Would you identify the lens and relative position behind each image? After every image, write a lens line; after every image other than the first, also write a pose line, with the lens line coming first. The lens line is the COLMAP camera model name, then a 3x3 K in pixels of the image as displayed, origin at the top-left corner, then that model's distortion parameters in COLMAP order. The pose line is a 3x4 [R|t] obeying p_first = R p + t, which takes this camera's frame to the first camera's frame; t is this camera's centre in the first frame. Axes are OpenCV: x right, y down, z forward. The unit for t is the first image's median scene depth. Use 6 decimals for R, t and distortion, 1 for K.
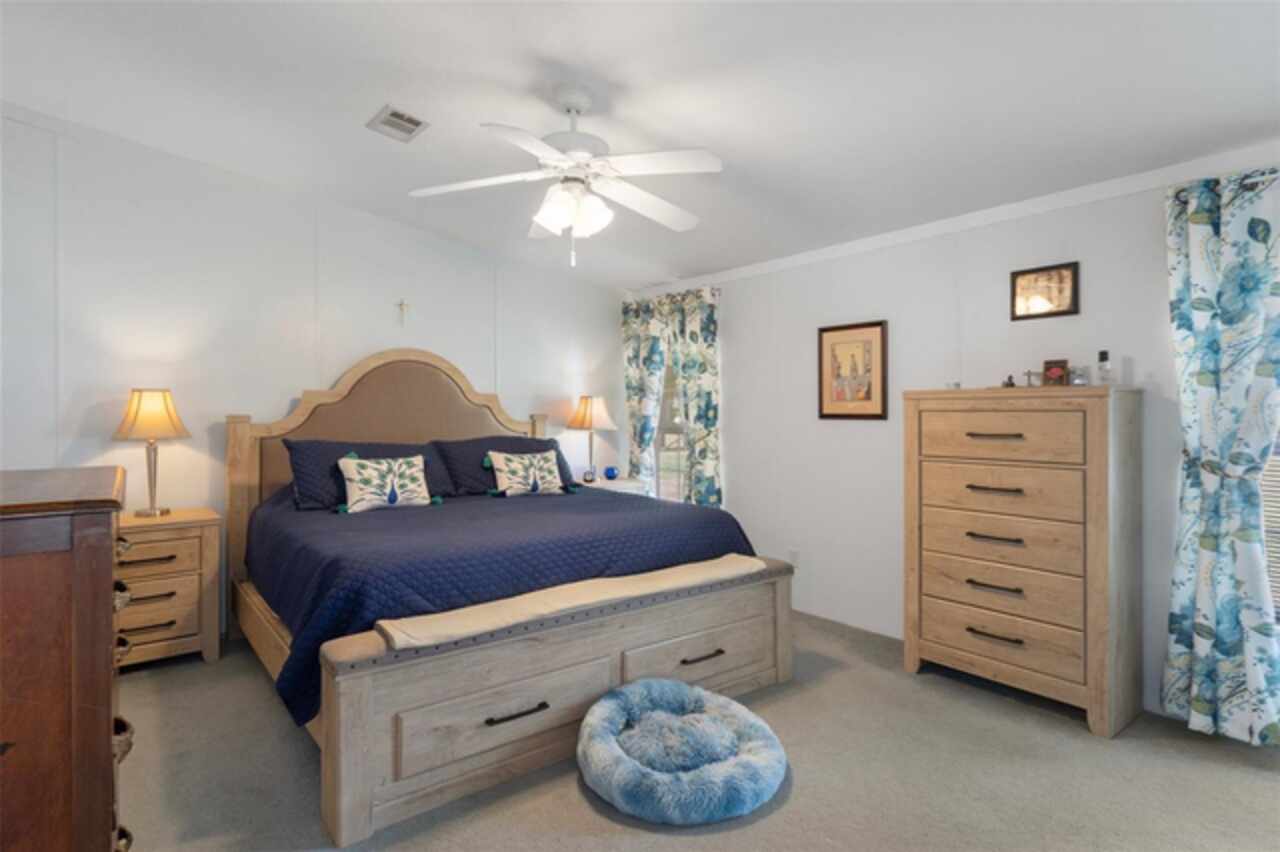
lens RADIAL K [[669.8, 0, 637.2], [0, 669.8, 420.5], [0, 0, 1]] dist [0.003021, 0.000930]
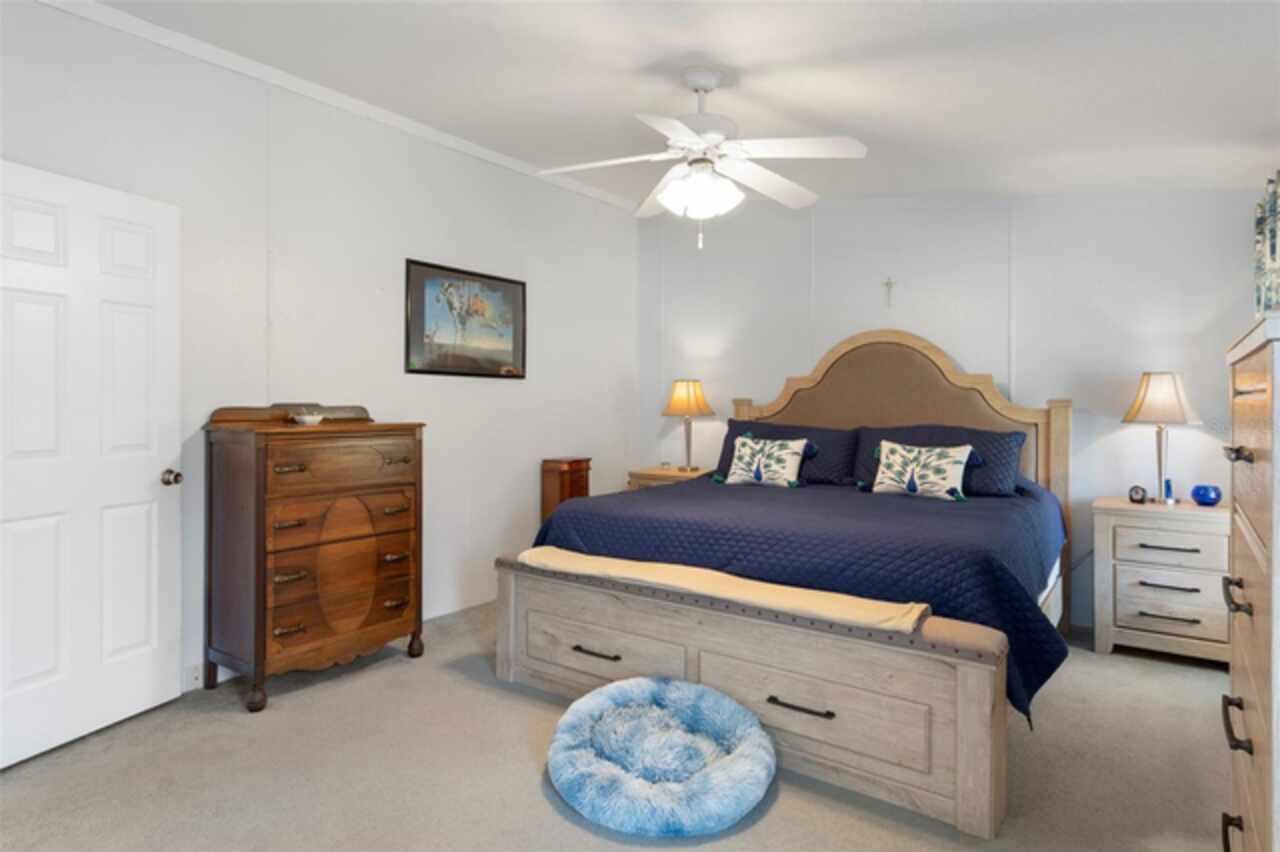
lens RADIAL K [[723.9, 0, 630.9], [0, 723.9, 419.3], [0, 0, 1]] dist [0.002724, 0.000397]
pose [[0.278258, 0.029312, -0.960059, 0.640780], [-0.011728, 0.999563, 0.027119, -0.004719], [0.960435, 0.003714, 0.278480, 0.430599]]
